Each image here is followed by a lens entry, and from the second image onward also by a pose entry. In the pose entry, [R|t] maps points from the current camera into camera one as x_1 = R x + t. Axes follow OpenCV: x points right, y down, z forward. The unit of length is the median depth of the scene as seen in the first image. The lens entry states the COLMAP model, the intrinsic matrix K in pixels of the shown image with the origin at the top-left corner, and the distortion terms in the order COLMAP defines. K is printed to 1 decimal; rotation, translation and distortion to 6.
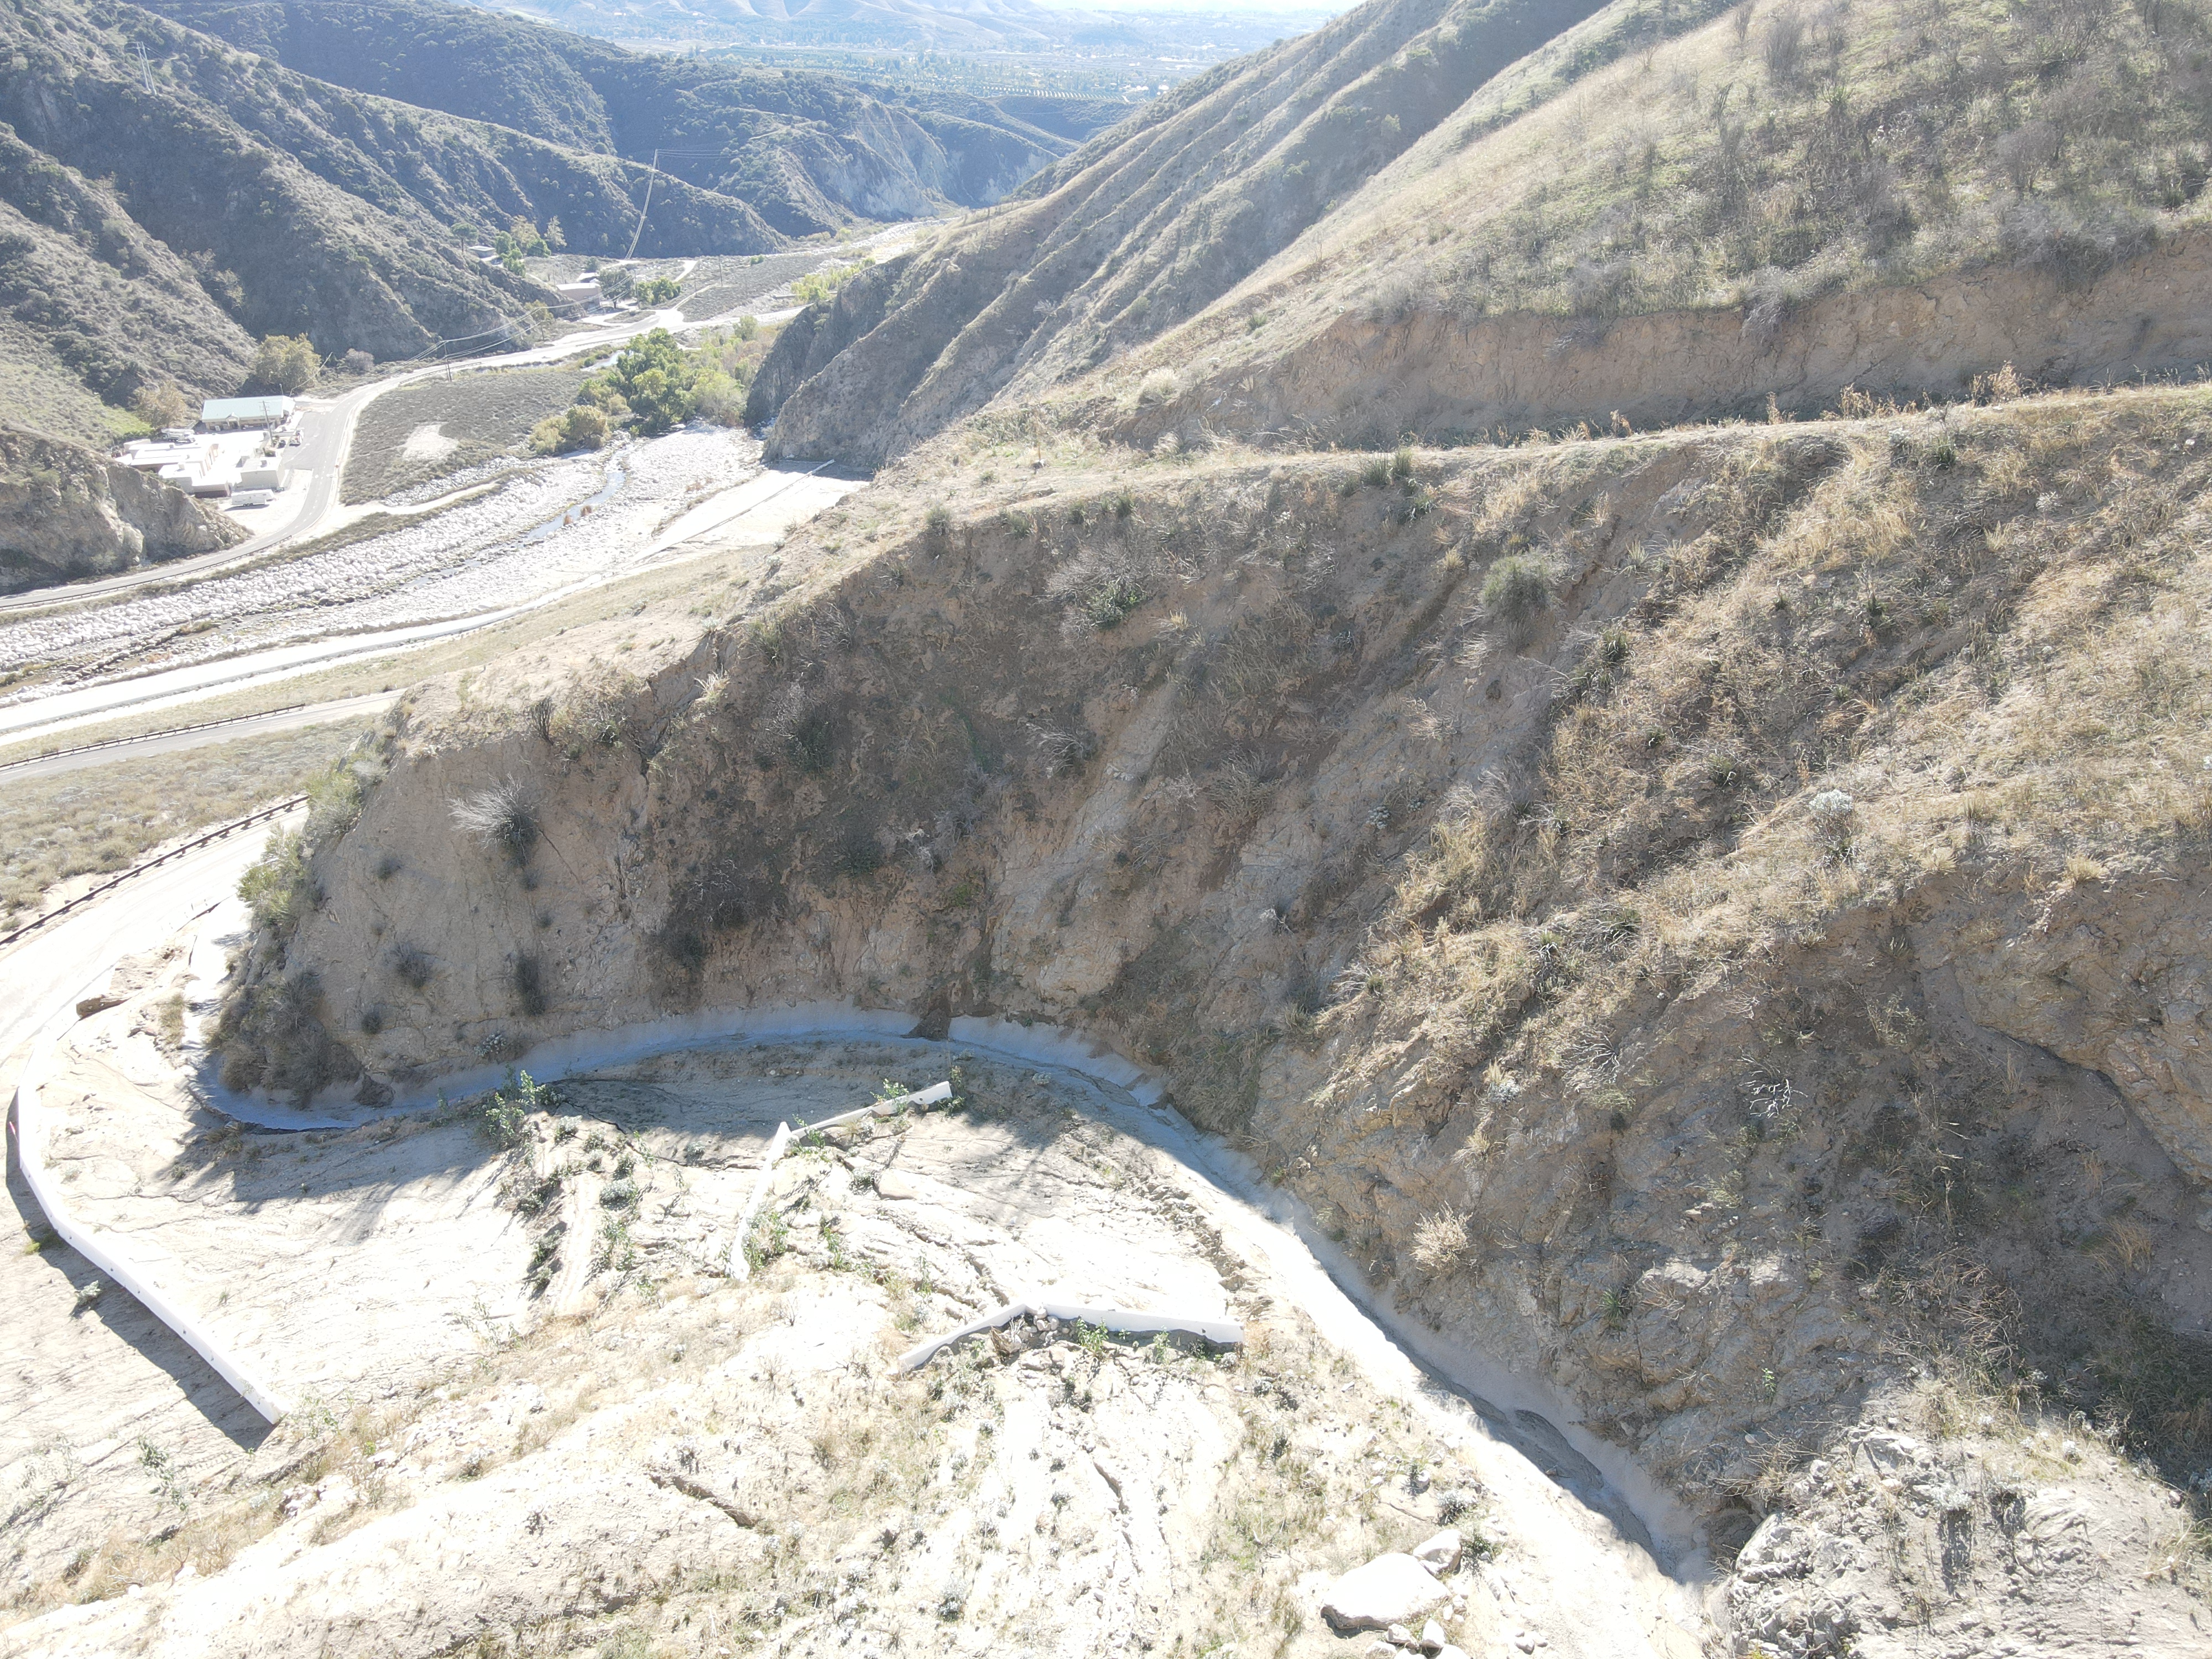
lens RADIAL K [[1627.9, 0, 1116.1], [0, 1627.9, 827.0], [0, 0, 1]] dist [0.009693, -0.001340]
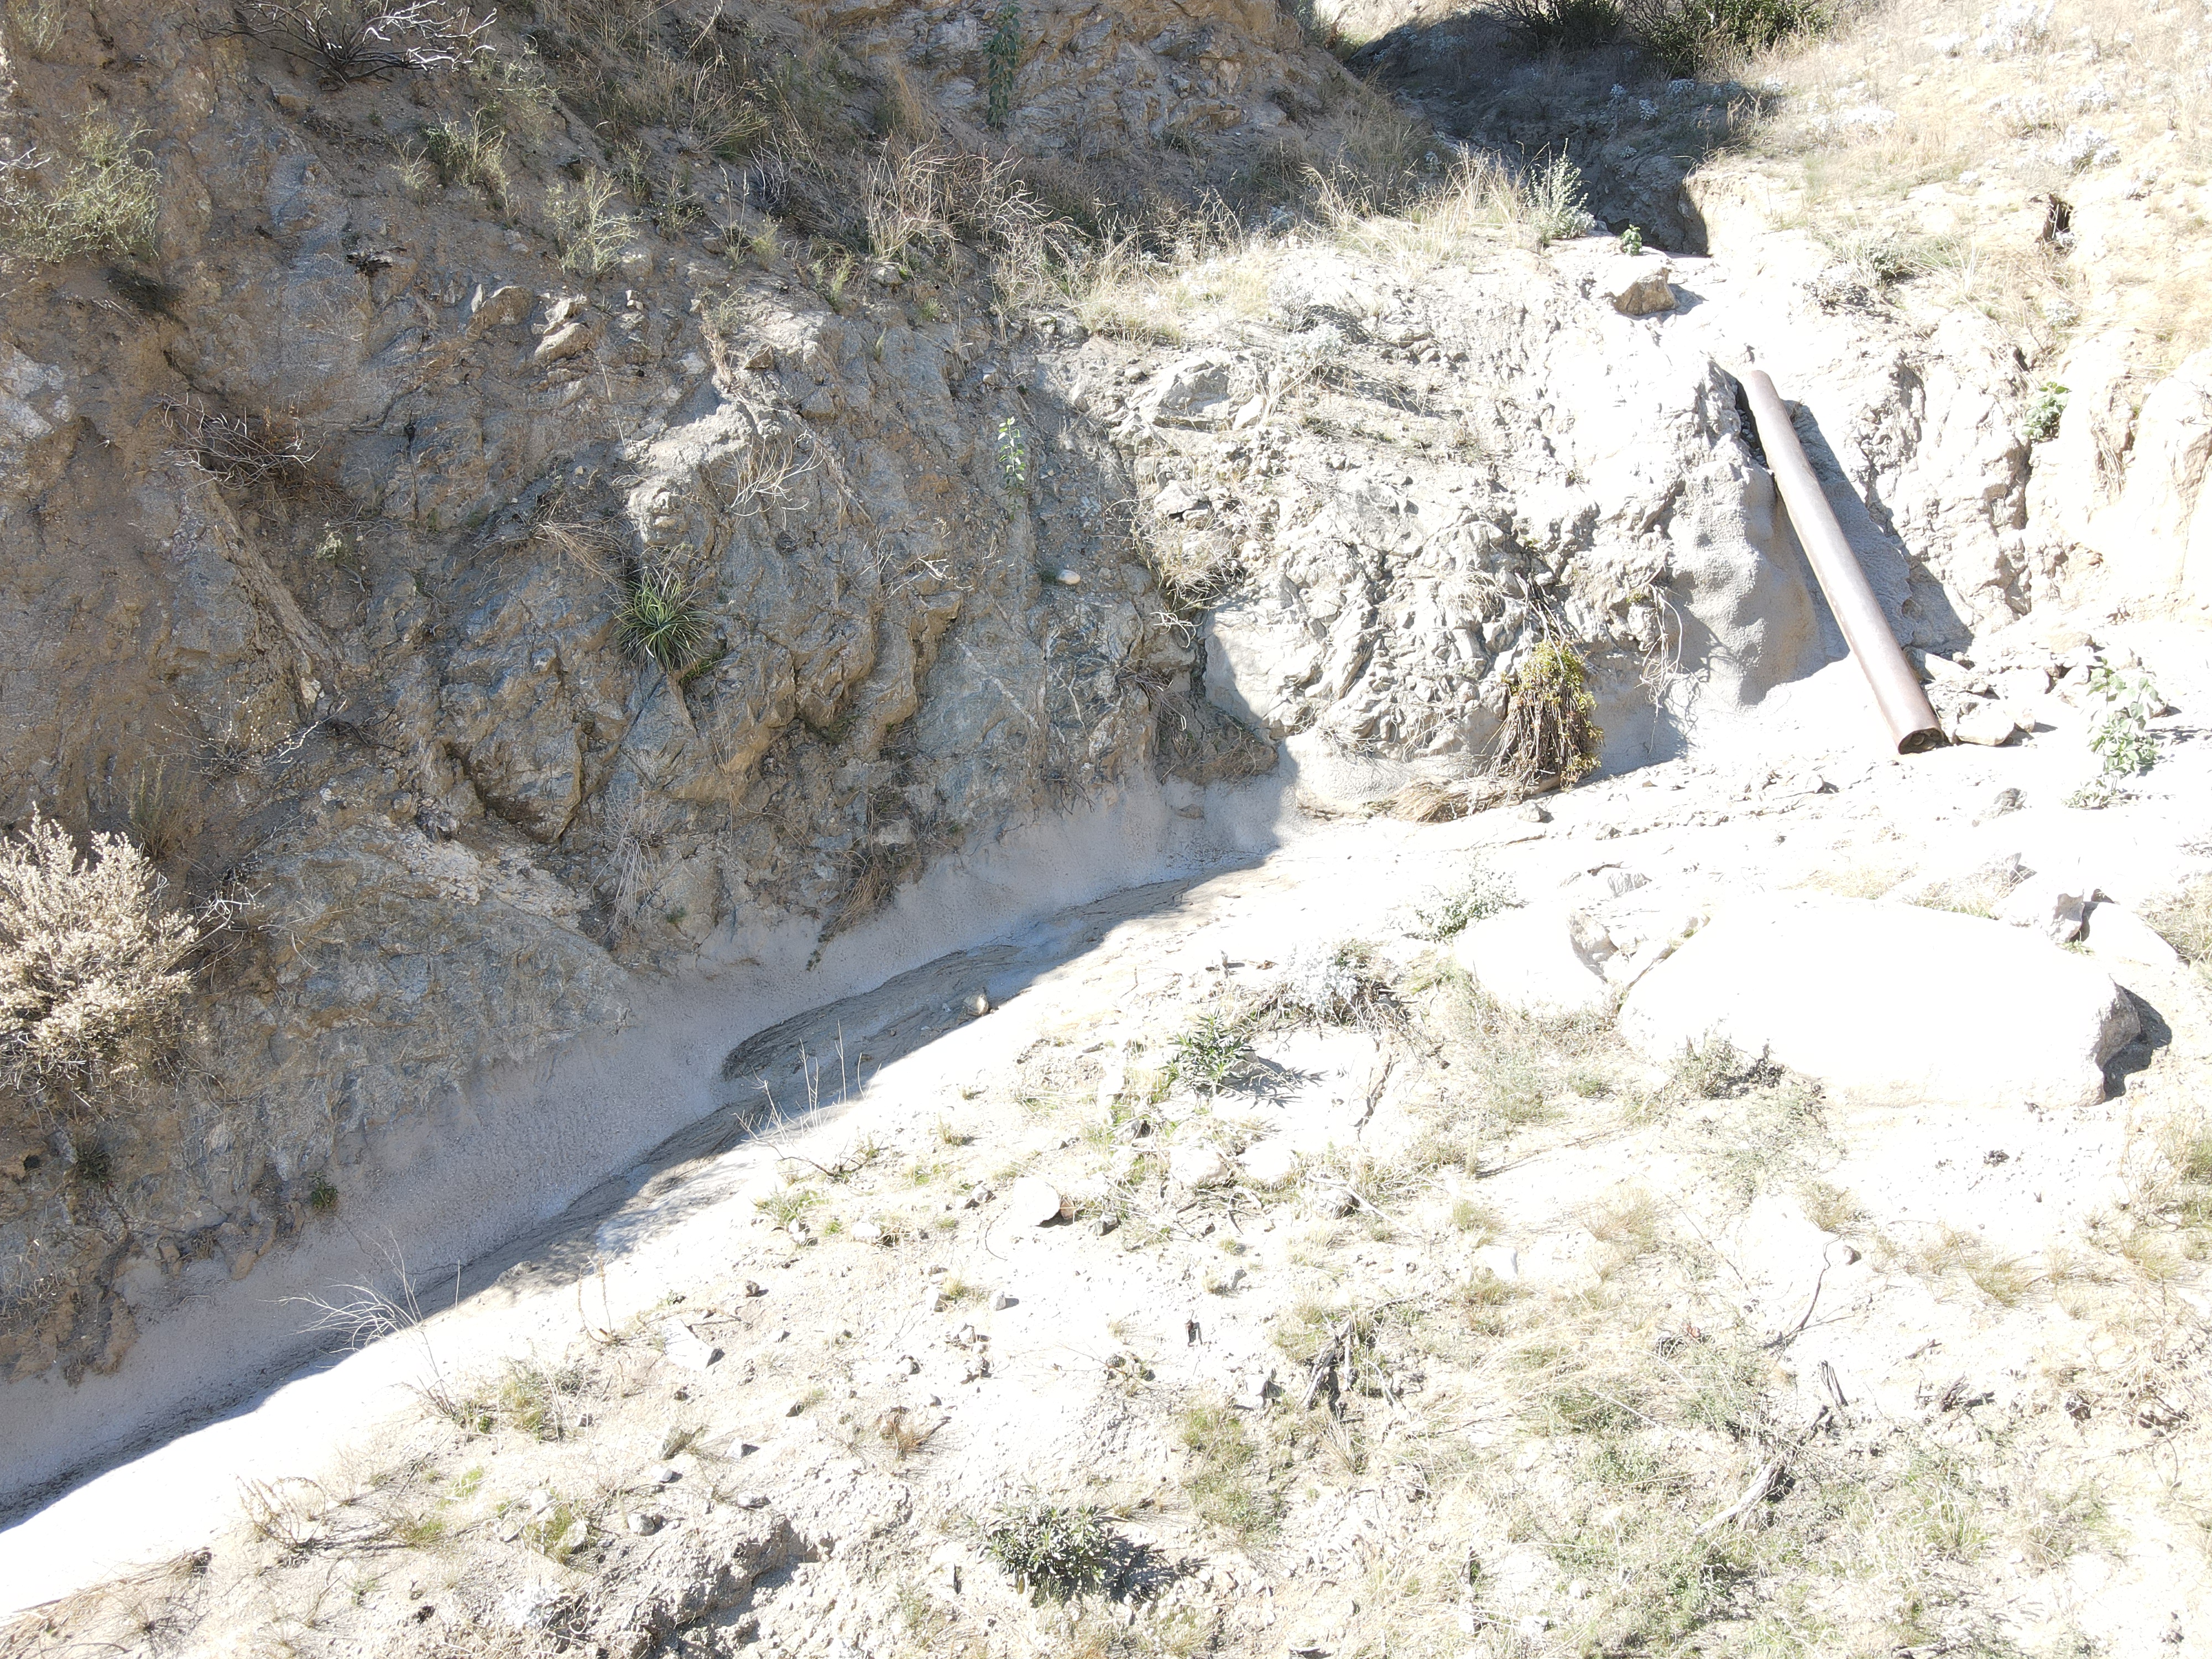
lens RADIAL K [[1627.9, 0, 1105.8], [0, 1627.9, 827.8], [0, 0, 1]] dist [0.009693, -0.001340]
pose [[-0.240906, -0.298968, 0.923354, -0.058510], [0.449389, 0.808884, 0.379151, 0.263207], [-0.860240, 0.506285, -0.060512, 1.058231]]
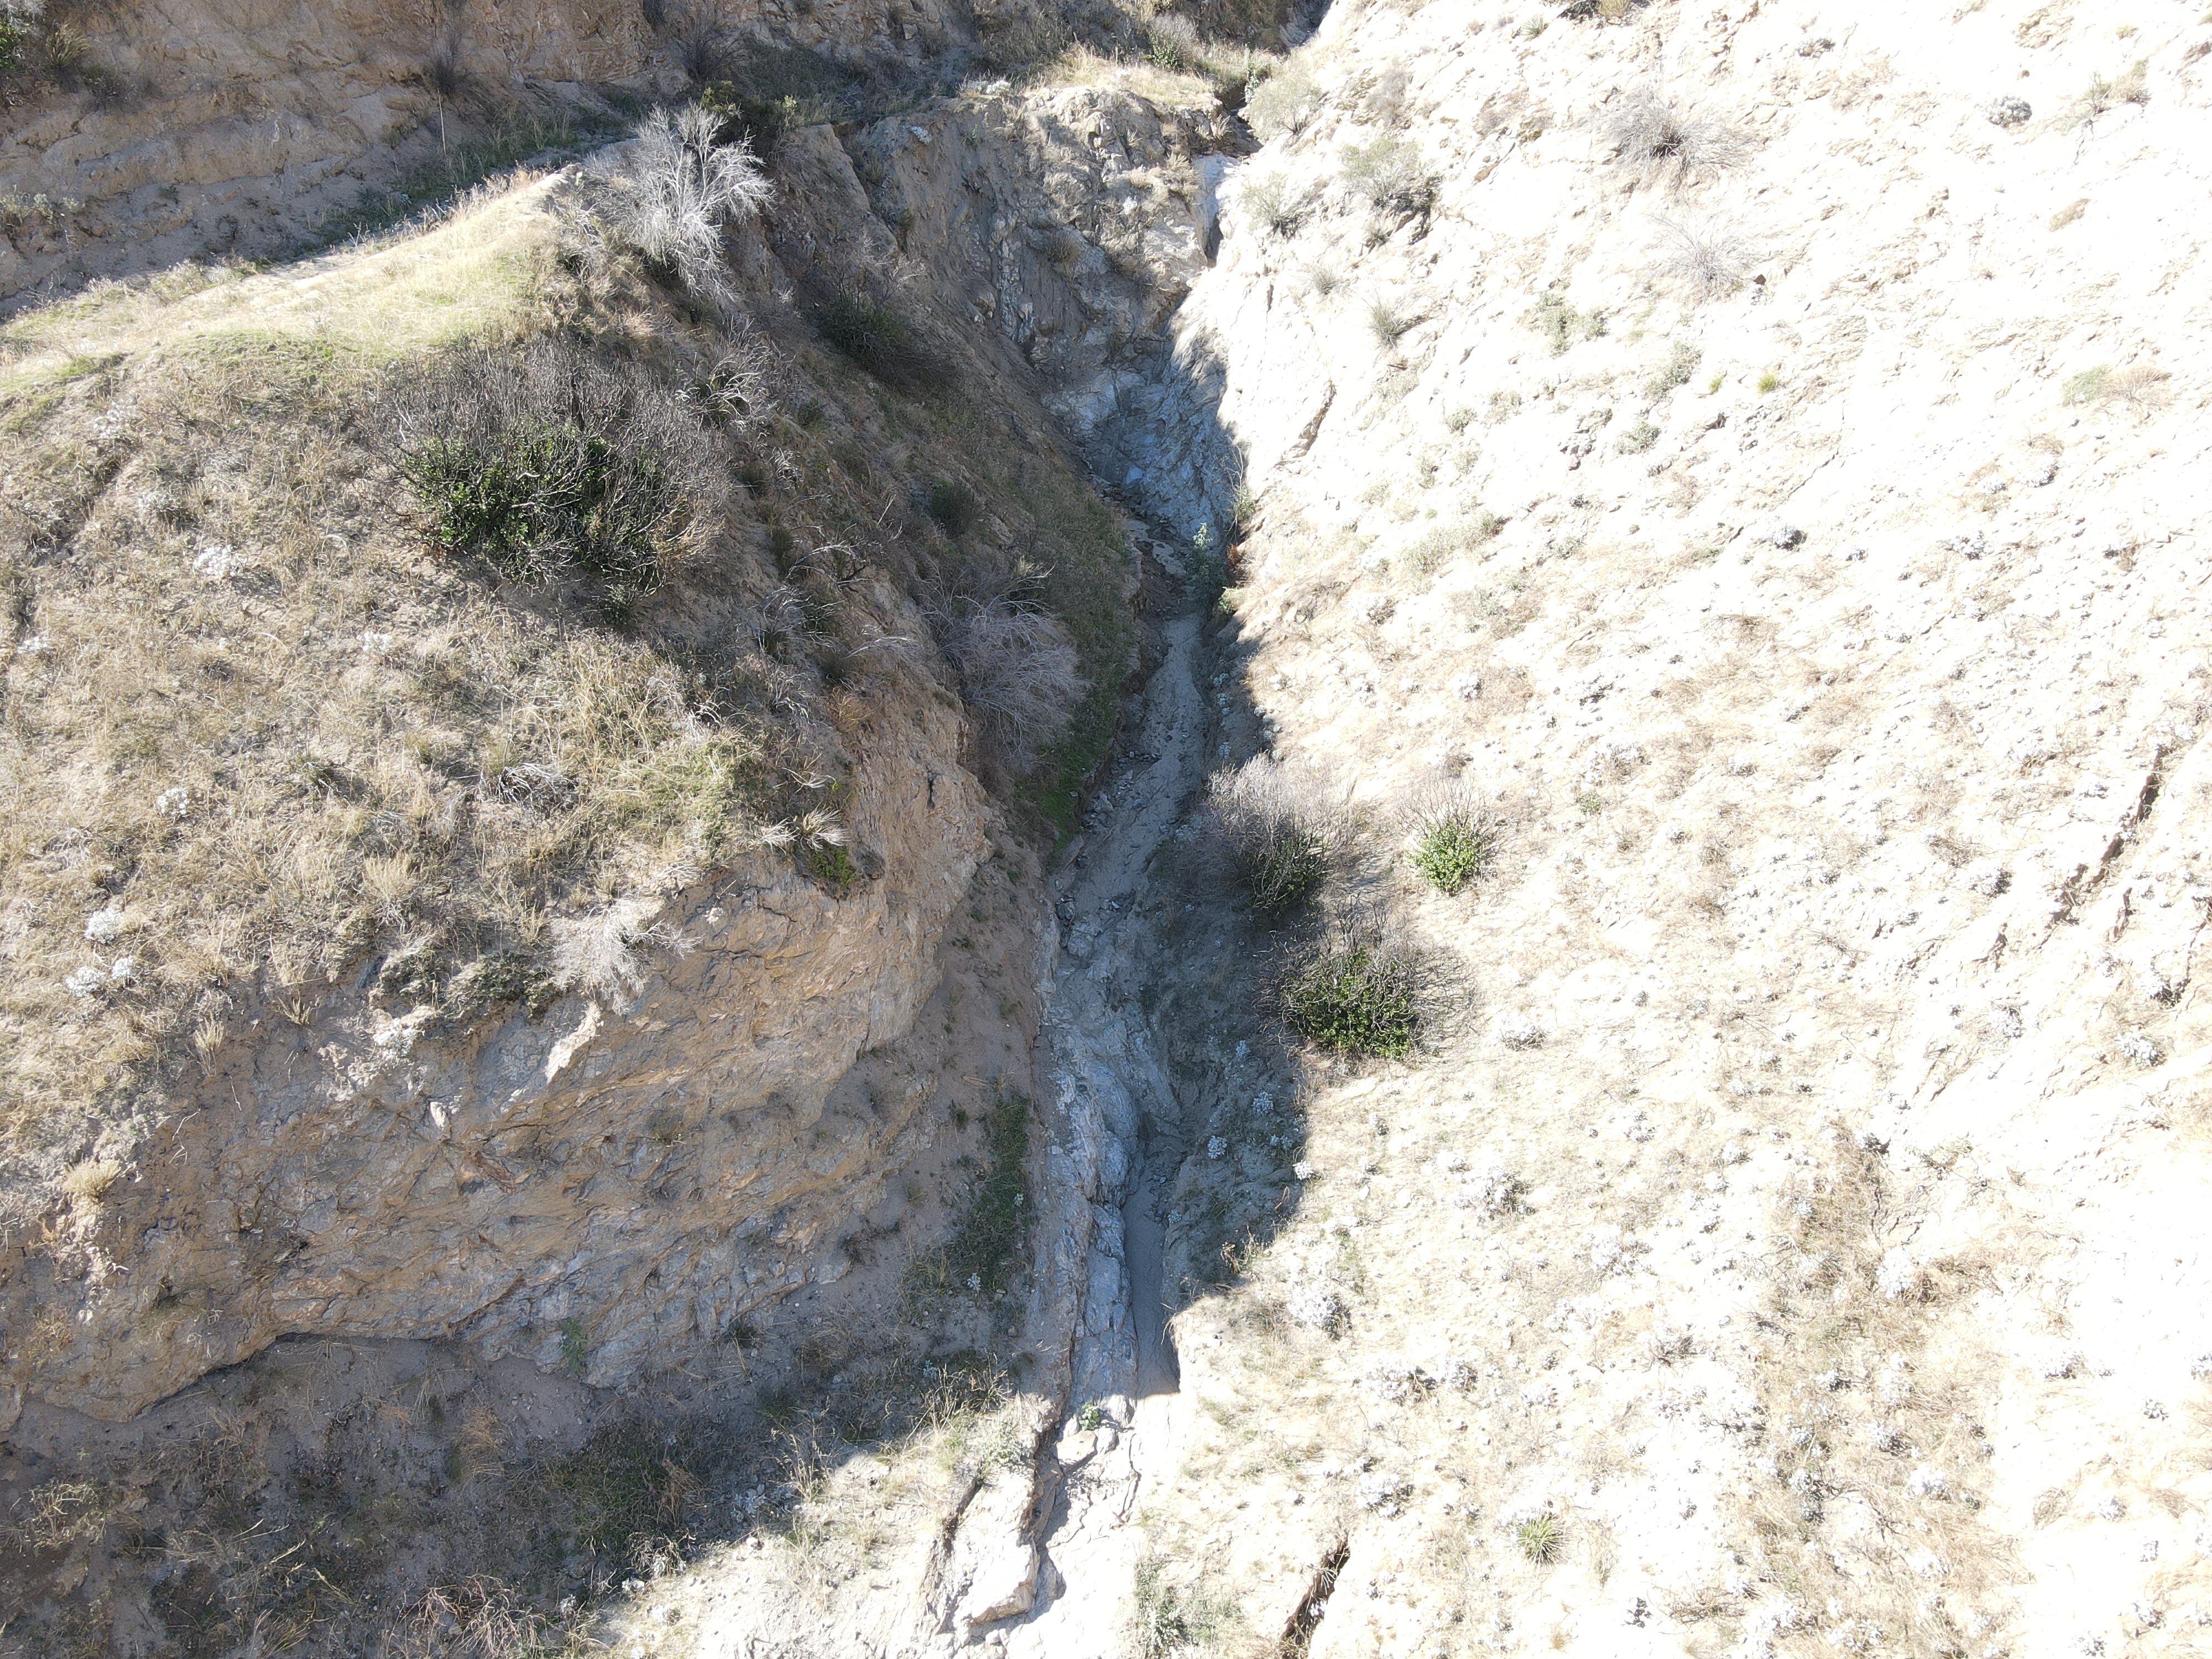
lens RADIAL K [[1627.9, 0, 1095.5], [0, 1627.9, 832.7], [0, 0, 1]] dist [0.009693, -0.001340]
pose [[-0.080024, -0.447551, 0.890671, -0.050184], [0.451589, 0.780300, 0.432665, -0.221824], [-0.888630, 0.436841, 0.139667, 0.415138]]
